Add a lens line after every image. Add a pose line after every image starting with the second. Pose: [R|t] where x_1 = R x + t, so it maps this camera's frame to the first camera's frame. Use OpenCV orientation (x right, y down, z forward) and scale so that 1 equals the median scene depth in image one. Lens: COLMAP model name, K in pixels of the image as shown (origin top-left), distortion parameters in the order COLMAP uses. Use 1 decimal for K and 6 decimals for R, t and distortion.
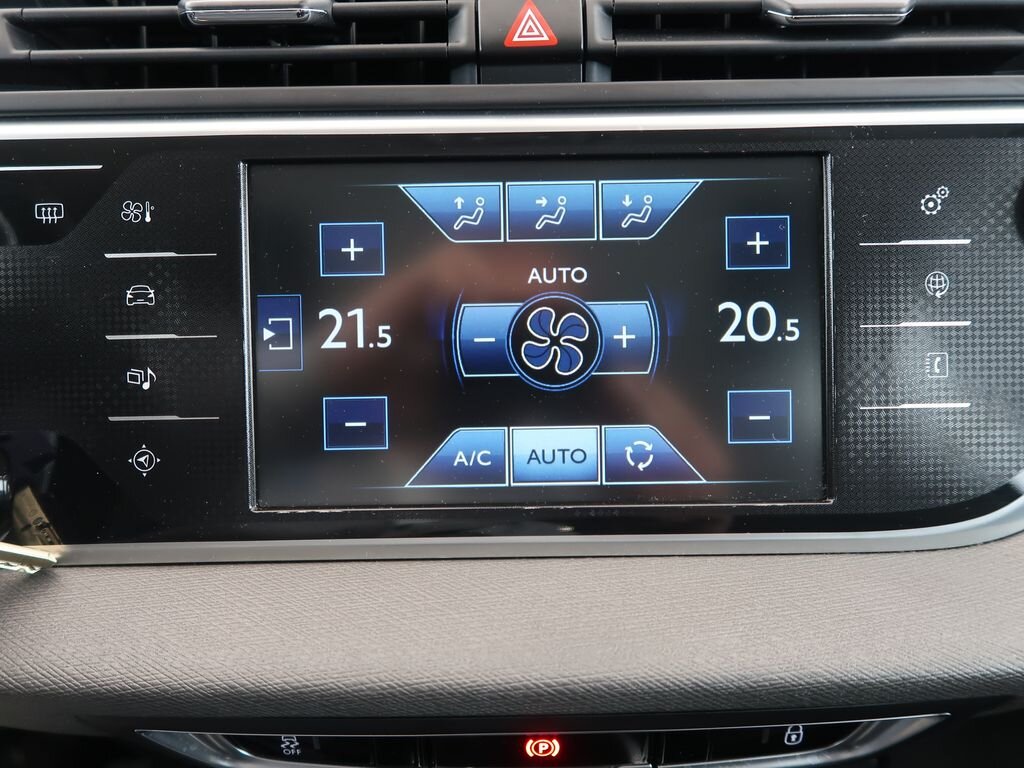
lens RADIAL K [[869.3, 0, 512.0], [0, 869.3, 384.0], [0, 0, 1]] dist [0.009224, -0.006441]
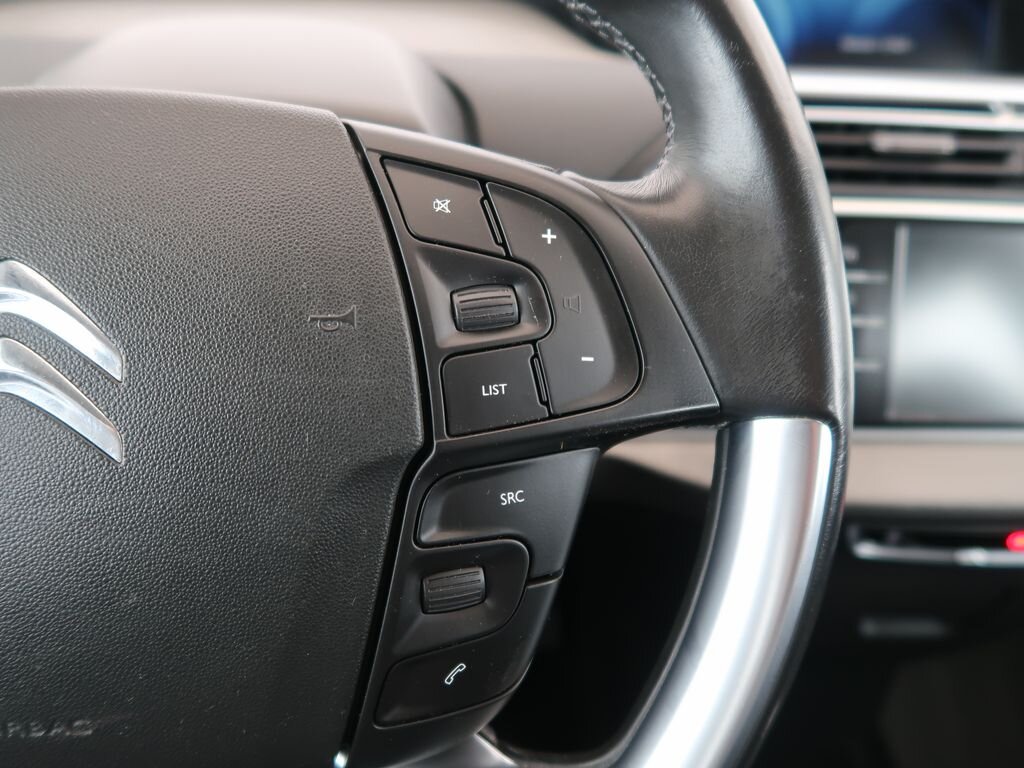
lens RADIAL K [[776.7, 0, 512.0], [0, 776.7, 384.0], [0, 0, 1]] dist [-0.004765, -0.005538]
pose [[0.998223, 0.026384, 0.053428, -1.219085], [-0.030970, 0.995735, 0.086903, -0.042827], [-0.050907, -0.088403, 0.994783, -0.632913]]
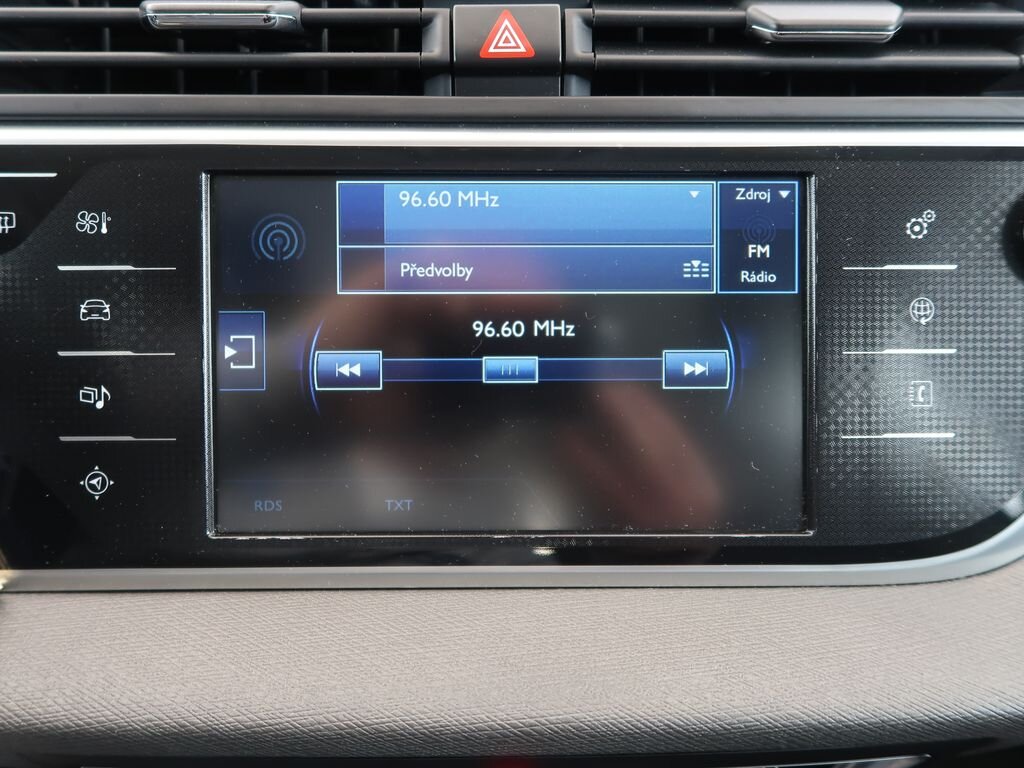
lens RADIAL K [[869.3, 0, 512.0], [0, 869.3, 384.0], [0, 0, 1]] dist [0.009224, -0.006441]
pose [[0.999778, 0.013272, 0.016357, 0.016121], [-0.013236, 0.999910, -0.002334, -0.024419], [-0.016387, 0.002117, 0.999863, 0.036771]]
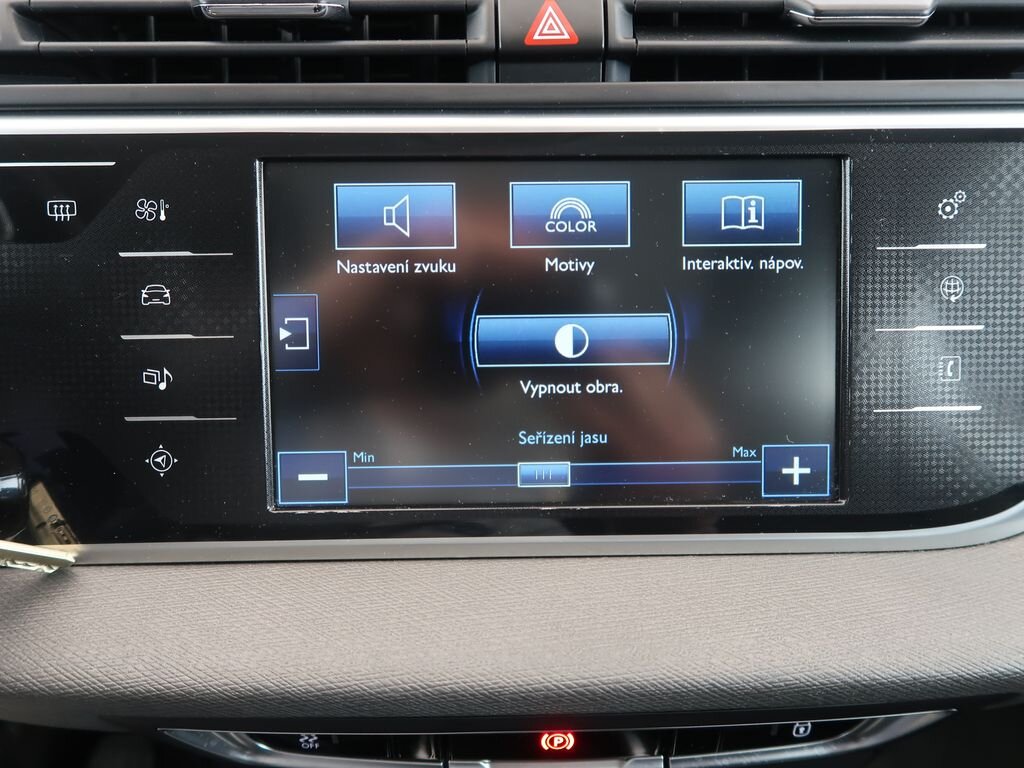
lens RADIAL K [[869.3, 0, 512.0], [0, 869.3, 384.0], [0, 0, 1]] dist [0.009224, -0.006441]
pose [[0.999800, 0.003872, 0.019596, -0.040521], [-0.004655, 0.999184, 0.040112, -0.042213], [-0.019424, -0.040195, 0.999003, -0.001619]]
